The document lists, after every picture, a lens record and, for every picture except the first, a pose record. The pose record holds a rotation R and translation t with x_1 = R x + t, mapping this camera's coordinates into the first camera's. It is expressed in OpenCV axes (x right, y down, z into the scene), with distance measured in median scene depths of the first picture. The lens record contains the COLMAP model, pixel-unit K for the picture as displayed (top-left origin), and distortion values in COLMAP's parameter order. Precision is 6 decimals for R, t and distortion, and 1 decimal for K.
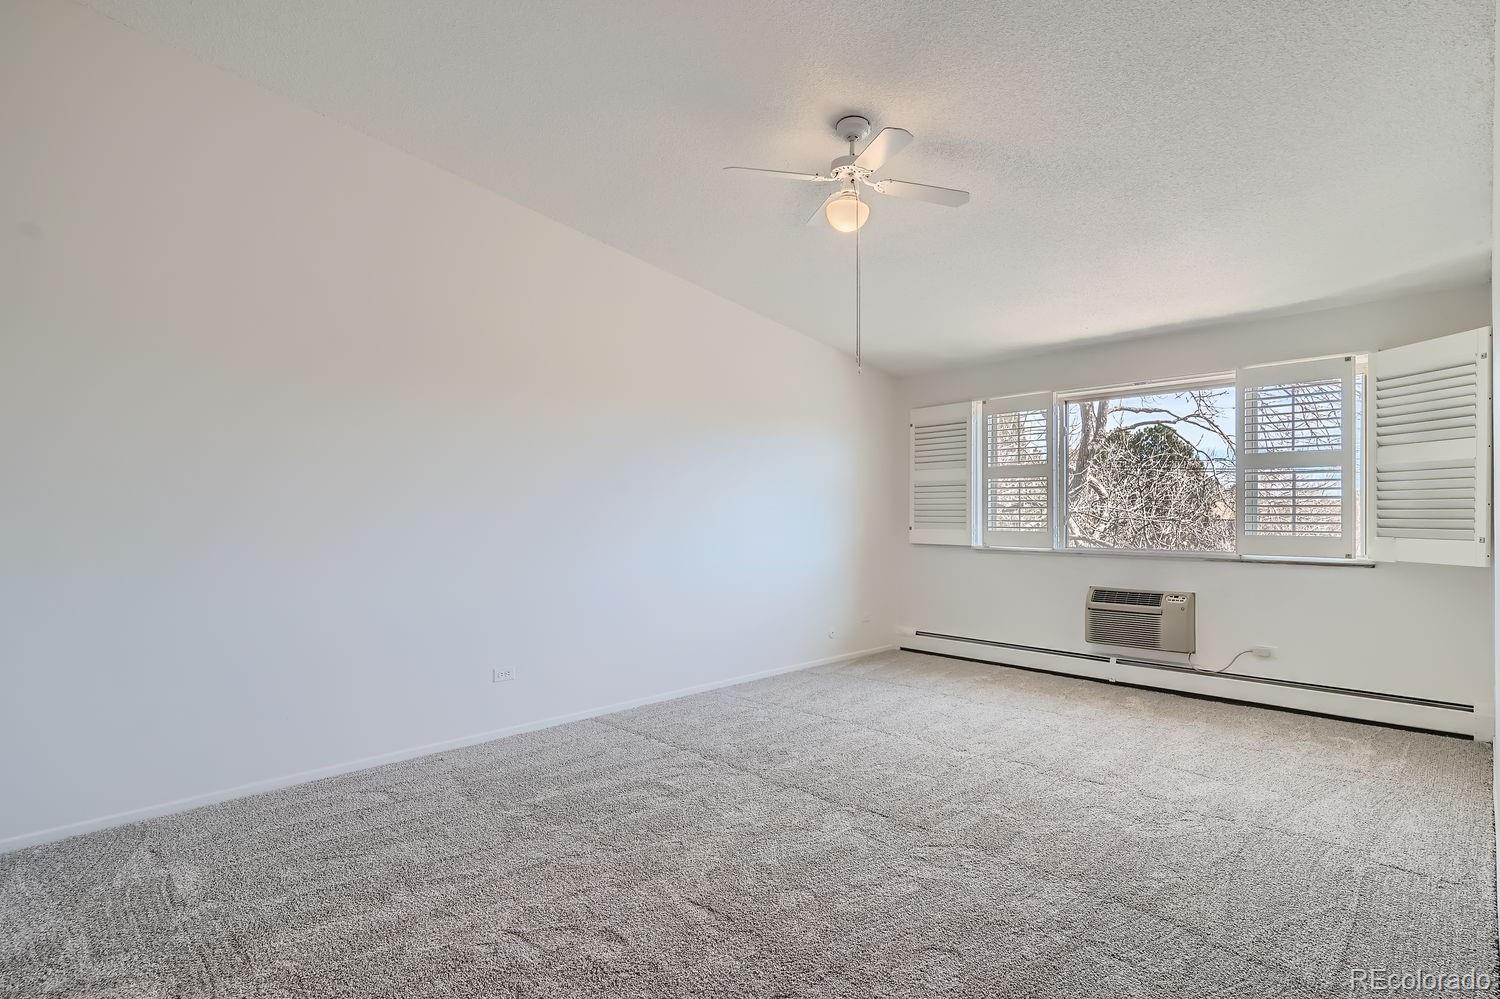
lens RADIAL K [[718.5, 0, 743.6], [0, 718.5, 512.7], [0, 0, 1]] dist [-0.007518, 0.000465]
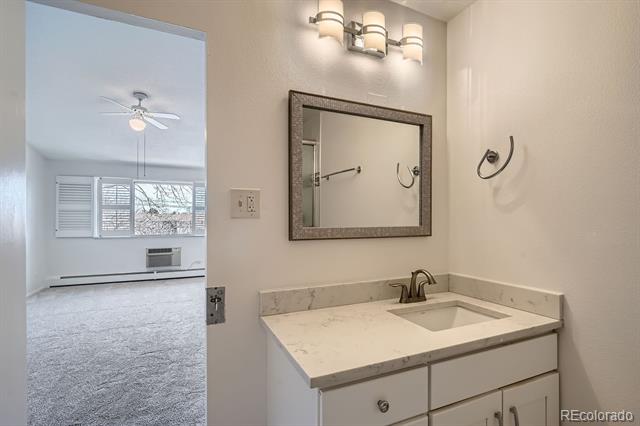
lens RADIAL K [[306.6, 0, 318.0], [0, 306.6, 217.7], [0, 0, 1]] dist [-0.007518, 0.000465]
pose [[0.331226, 0.005325, 0.943537, -0.467825], [-0.002847, 0.999985, -0.004644, -0.018081], [-0.943547, -0.001148, 0.331236, -0.064074]]
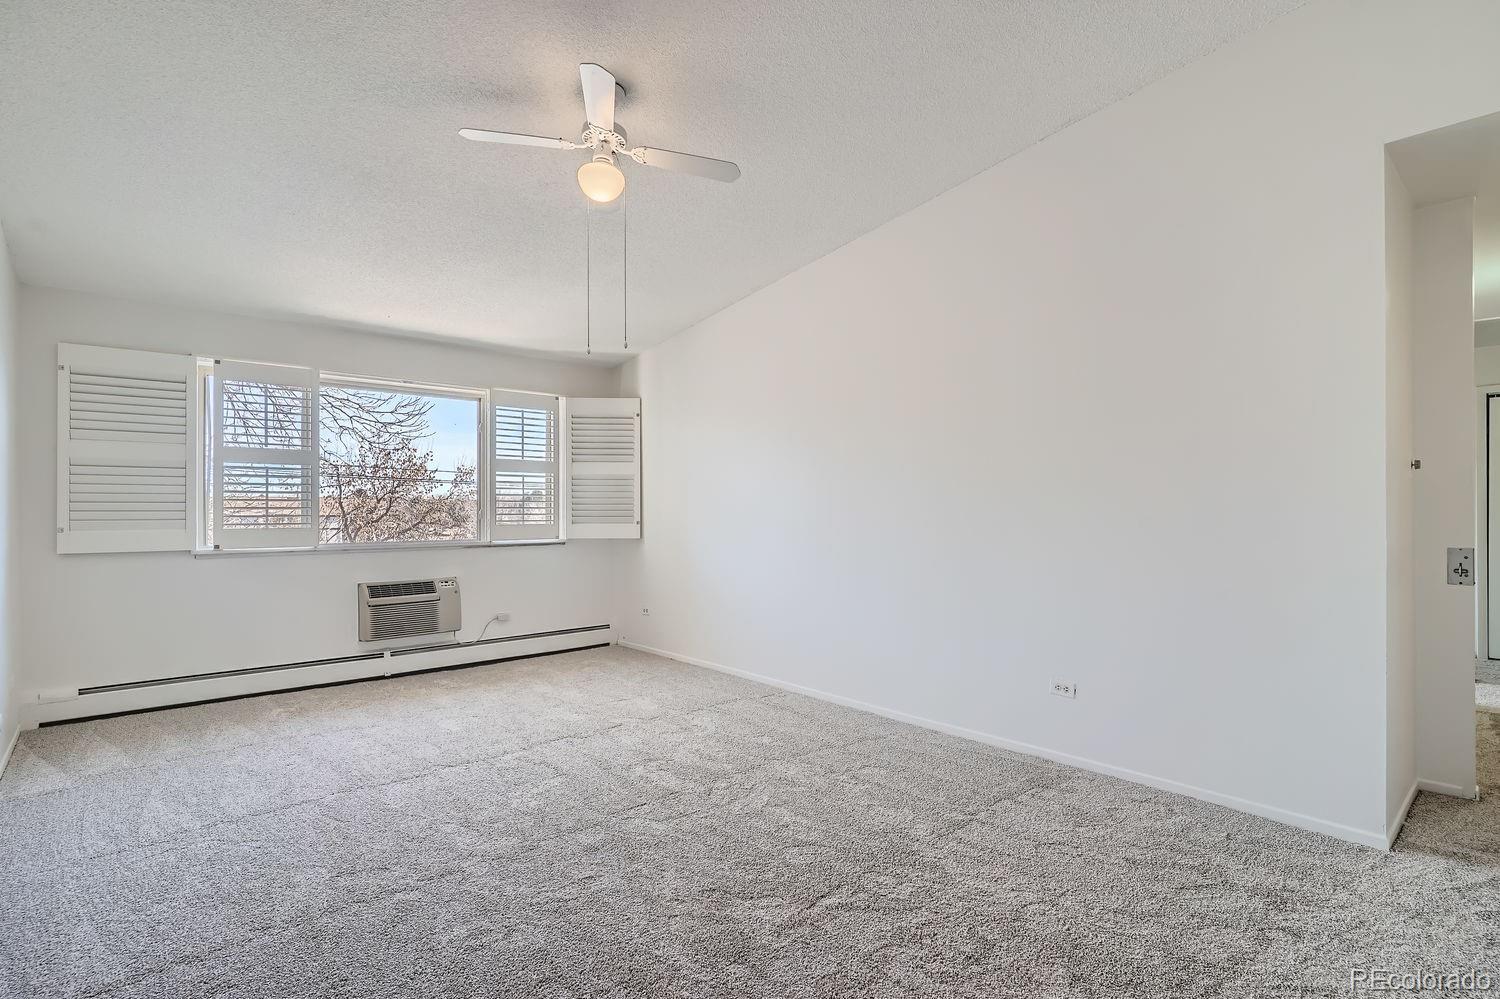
lens RADIAL K [[718.5, 0, 747.9], [0, 718.5, 507.2], [0, 0, 1]] dist [-0.007518, 0.000465]
pose [[0.044159, 0.000921, 0.999024, -0.460312], [-0.001553, 0.999998, -0.000853, 0.001377], [-0.999023, -0.001514, 0.044160, 0.457464]]
